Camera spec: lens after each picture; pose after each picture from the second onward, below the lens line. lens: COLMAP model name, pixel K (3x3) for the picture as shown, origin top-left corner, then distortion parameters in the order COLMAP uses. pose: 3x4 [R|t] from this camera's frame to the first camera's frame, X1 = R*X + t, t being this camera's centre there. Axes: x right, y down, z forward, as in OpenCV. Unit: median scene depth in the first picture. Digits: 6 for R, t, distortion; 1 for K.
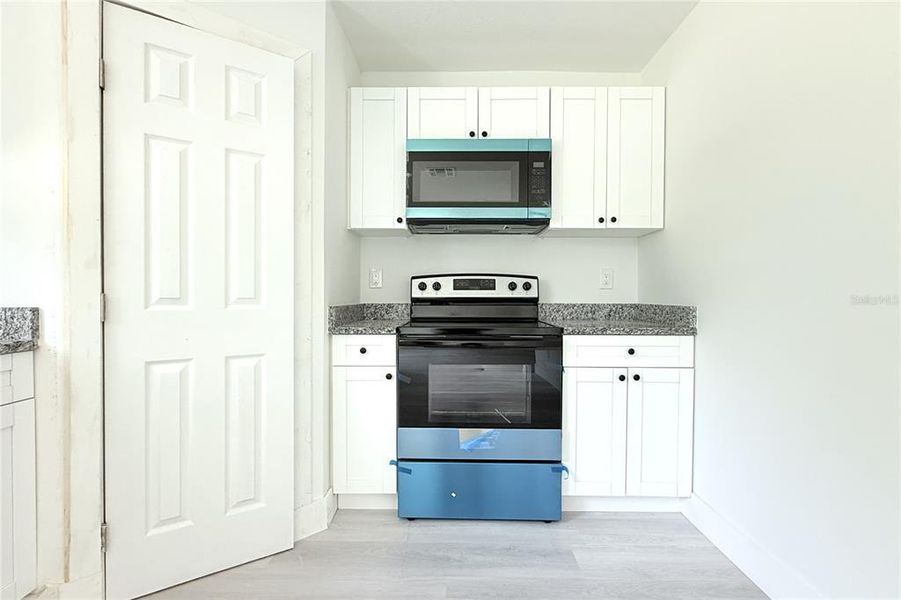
lens RADIAL K [[430.2, 0, 450.5], [0, 430.2, 300.0], [0, 0, 1]] dist [-0.001207, -0.000340]
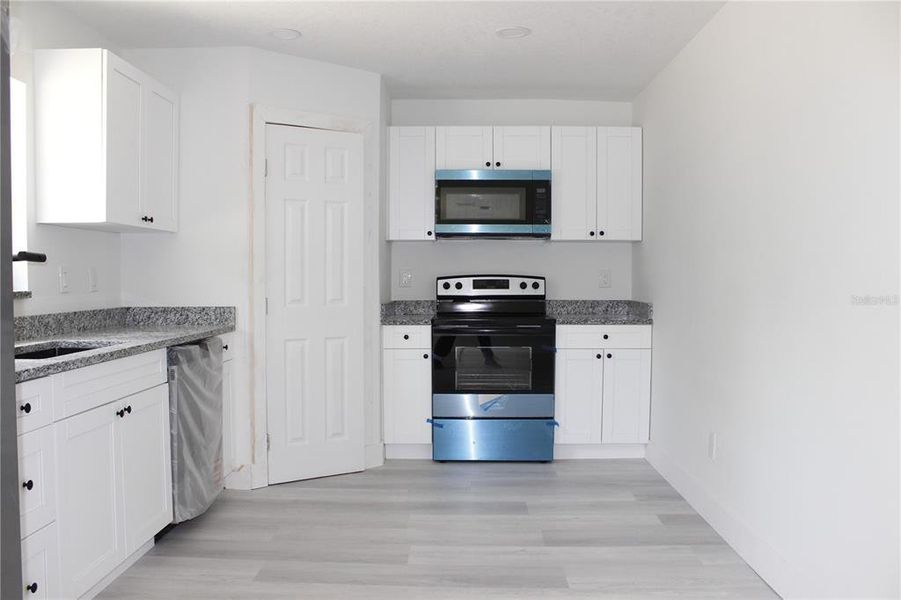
lens RADIAL K [[752.7, 0, 447.8], [0, 752.7, 307.6], [0, 0, 1]] dist [-0.170541, 0.149520]
pose [[0.999865, -0.003341, -0.016106, -0.032774], [0.003818, 0.999552, 0.029684, -0.037871], [0.016000, -0.029742, 0.999430, -1.190255]]
